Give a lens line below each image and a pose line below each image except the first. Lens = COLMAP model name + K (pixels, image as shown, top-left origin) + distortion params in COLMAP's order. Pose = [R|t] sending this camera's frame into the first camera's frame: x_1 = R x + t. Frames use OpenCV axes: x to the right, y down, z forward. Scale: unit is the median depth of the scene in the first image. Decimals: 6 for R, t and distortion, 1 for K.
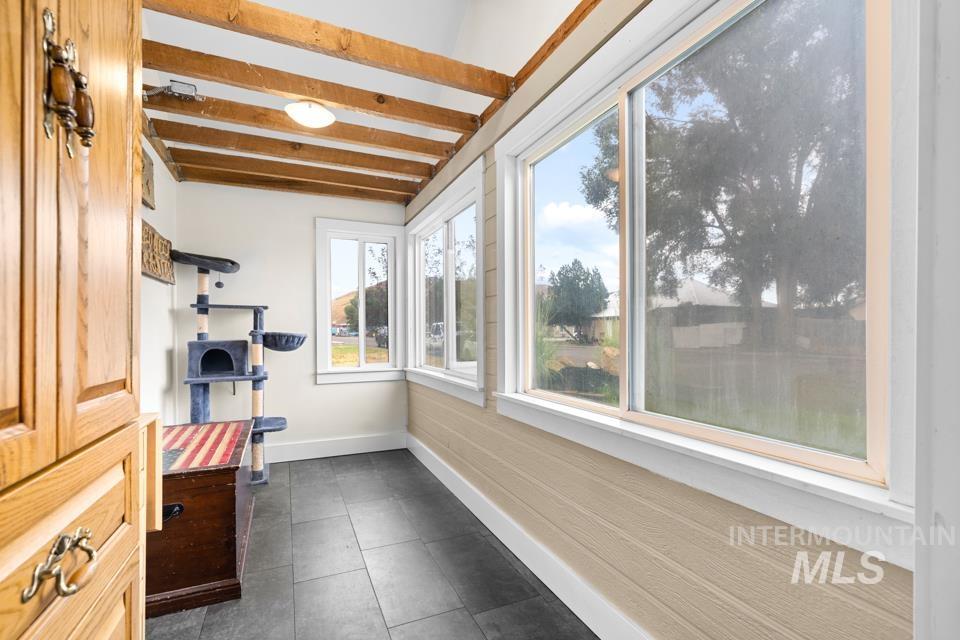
lens RADIAL K [[434.4, 0, 483.0], [0, 434.4, 332.1], [0, 0, 1]] dist [-0.002141, 0.000477]
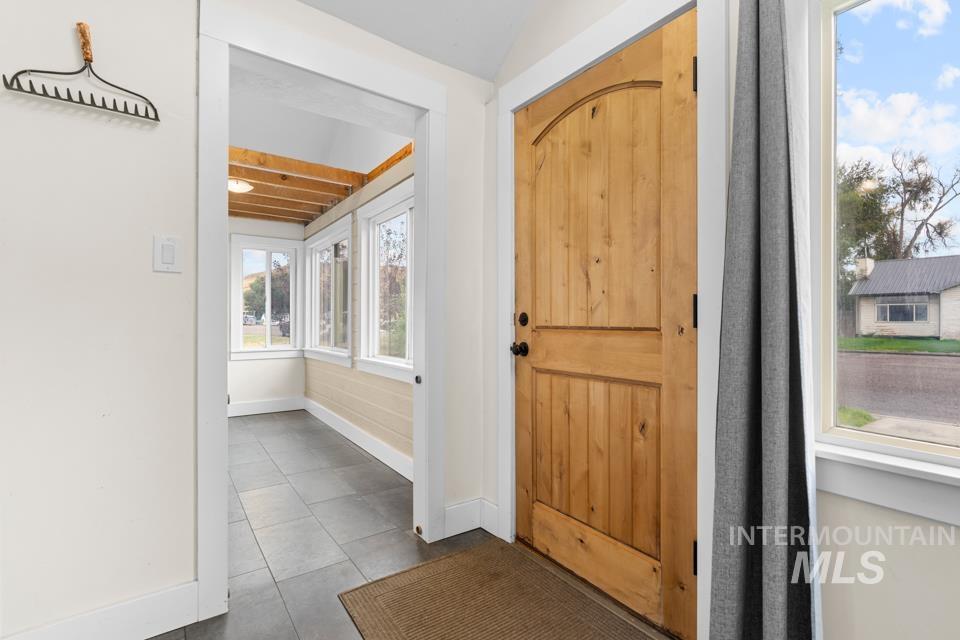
lens RADIAL K [[440.3, 0, 497.1], [0, 440.3, 317.9], [0, 0, 1]] dist [-0.002797, -0.000132]
pose [[0.976540, 0.006610, 0.215235, 0.117305], [-0.005050, 0.999957, -0.007800, -0.002182], [-0.215278, 0.006530, 0.976531, -0.472888]]
